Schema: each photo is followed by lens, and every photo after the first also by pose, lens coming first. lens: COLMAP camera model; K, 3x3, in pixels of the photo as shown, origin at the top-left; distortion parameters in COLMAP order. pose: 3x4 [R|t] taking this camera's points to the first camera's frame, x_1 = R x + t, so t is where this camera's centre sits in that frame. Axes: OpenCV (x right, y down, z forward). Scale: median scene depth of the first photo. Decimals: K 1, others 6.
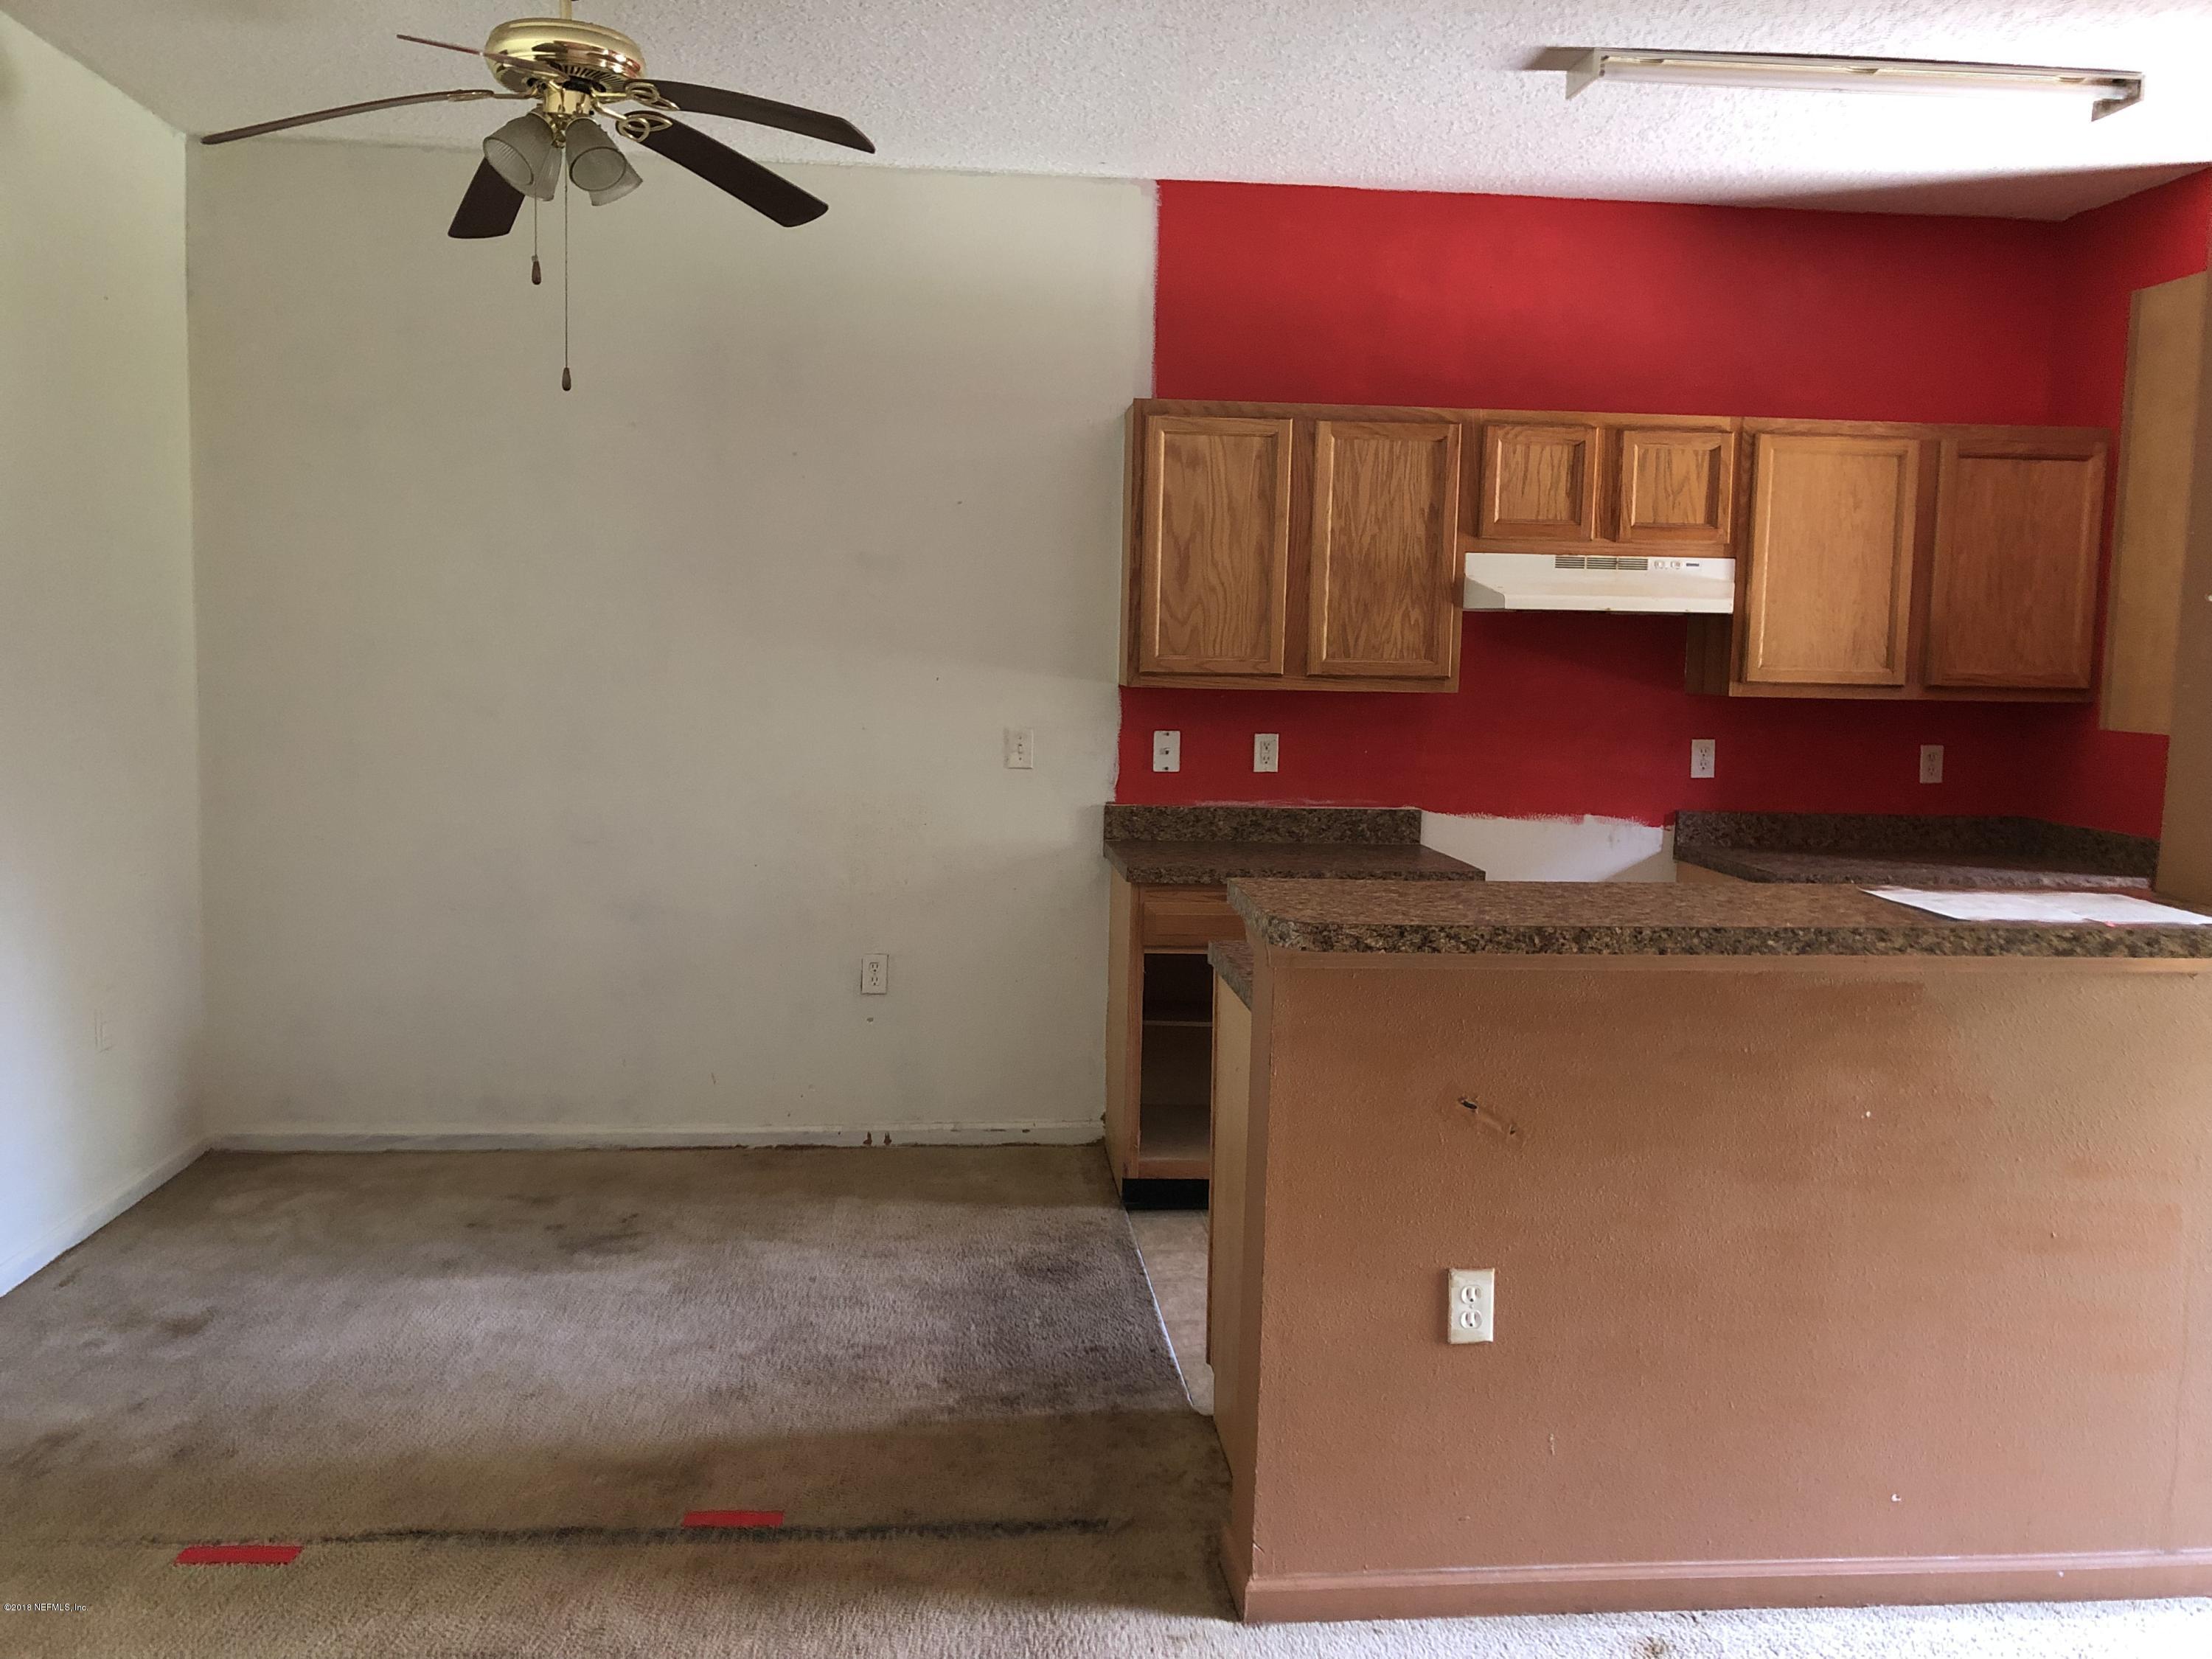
lens RADIAL K [[1840.2, 0, 1107.0], [0, 1840.2, 838.9], [0, 0, 1]] dist [0.048635, -0.045852]
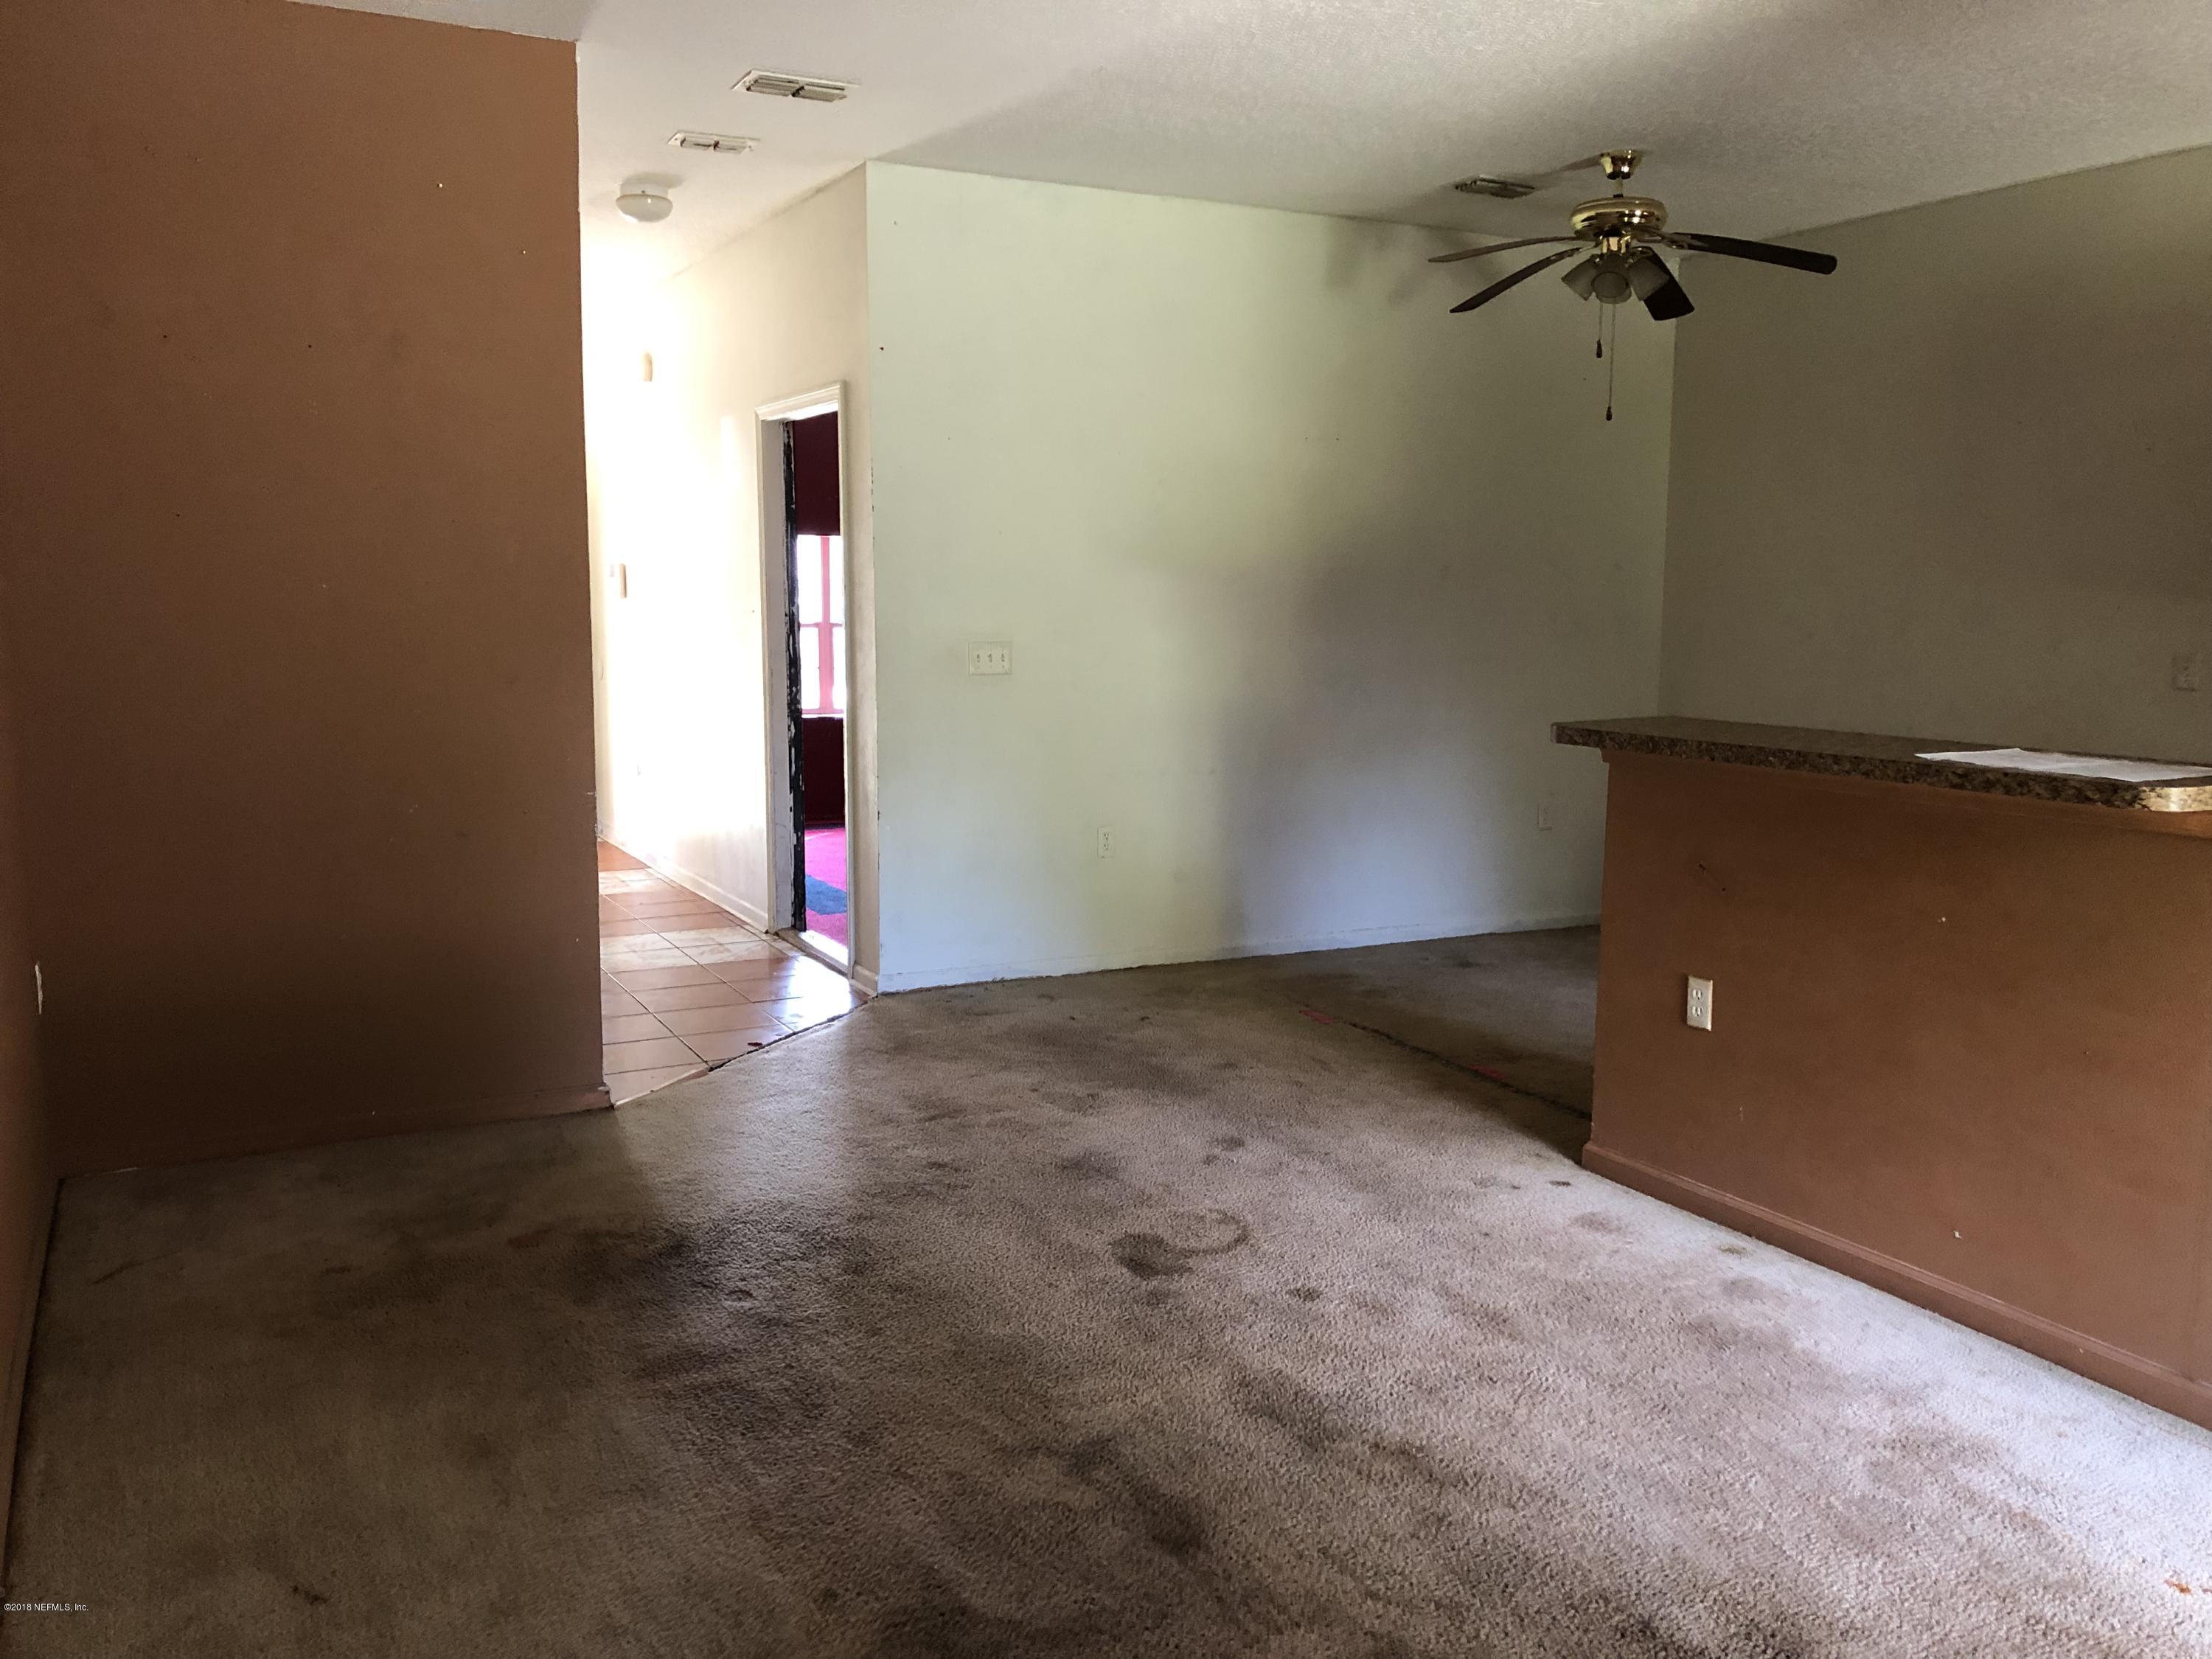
lens RADIAL K [[1840.2, 0, 1106.2], [0, 1840.2, 829.2], [0, 0, 1]] dist [0.048635, -0.045852]
pose [[0.373390, 0.105279, -0.921681, 0.787183], [-0.097777, 0.992472, 0.073754, 0.028796], [0.922507, 0.062580, 0.380873, -0.010101]]
